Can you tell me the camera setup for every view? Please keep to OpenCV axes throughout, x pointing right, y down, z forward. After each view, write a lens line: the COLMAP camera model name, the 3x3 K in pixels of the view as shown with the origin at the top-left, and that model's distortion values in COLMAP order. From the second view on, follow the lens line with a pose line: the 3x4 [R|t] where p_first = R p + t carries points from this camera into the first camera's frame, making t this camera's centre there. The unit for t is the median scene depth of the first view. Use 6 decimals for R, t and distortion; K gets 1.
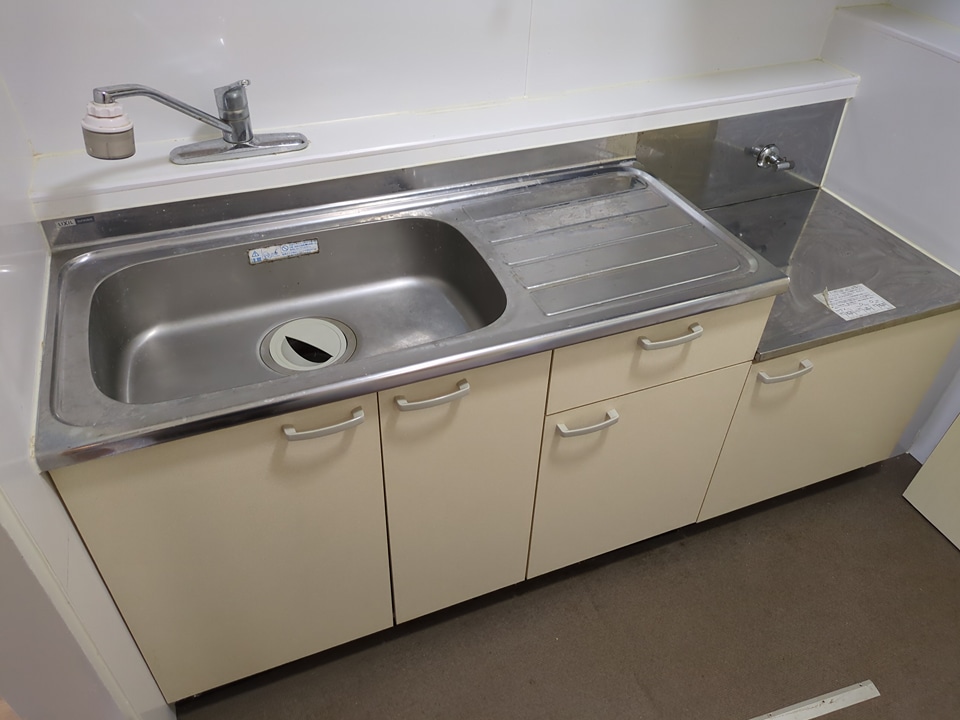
lens RADIAL K [[728.9, 0, 476.7], [0, 728.9, 359.0], [0, 0, 1]] dist [0.007303, -0.005103]
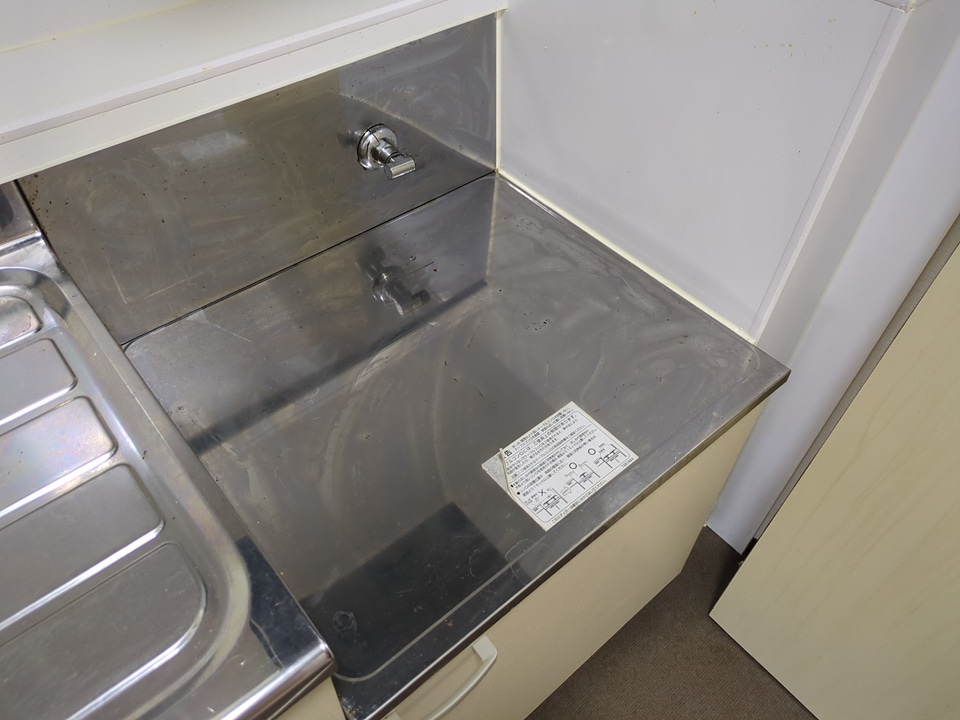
lens RADIAL K [[728.9, 0, 475.9], [0, 728.9, 350.8], [0, 0, 1]] dist [0.007303, -0.005103]
pose [[0.948200, -0.236235, 0.212392, 0.372030], [0.208916, 0.967378, 0.143293, -0.228070], [-0.239315, -0.091498, 0.966621, 0.540460]]
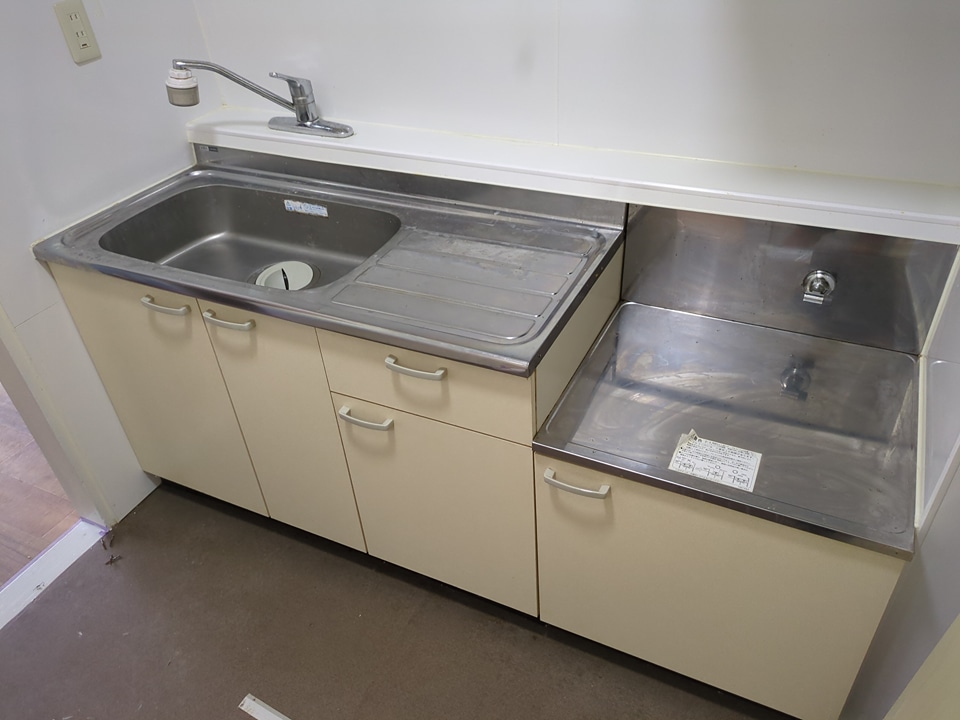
lens RADIAL K [[728.9, 0, 472.8], [0, 728.9, 369.4], [0, 0, 1]] dist [0.007303, -0.005103]
pose [[0.673449, 0.393518, -0.625787, 0.785225], [-0.419802, 0.900375, 0.114413, -0.146772], [0.608467, 0.185656, 0.771557, 0.201652]]
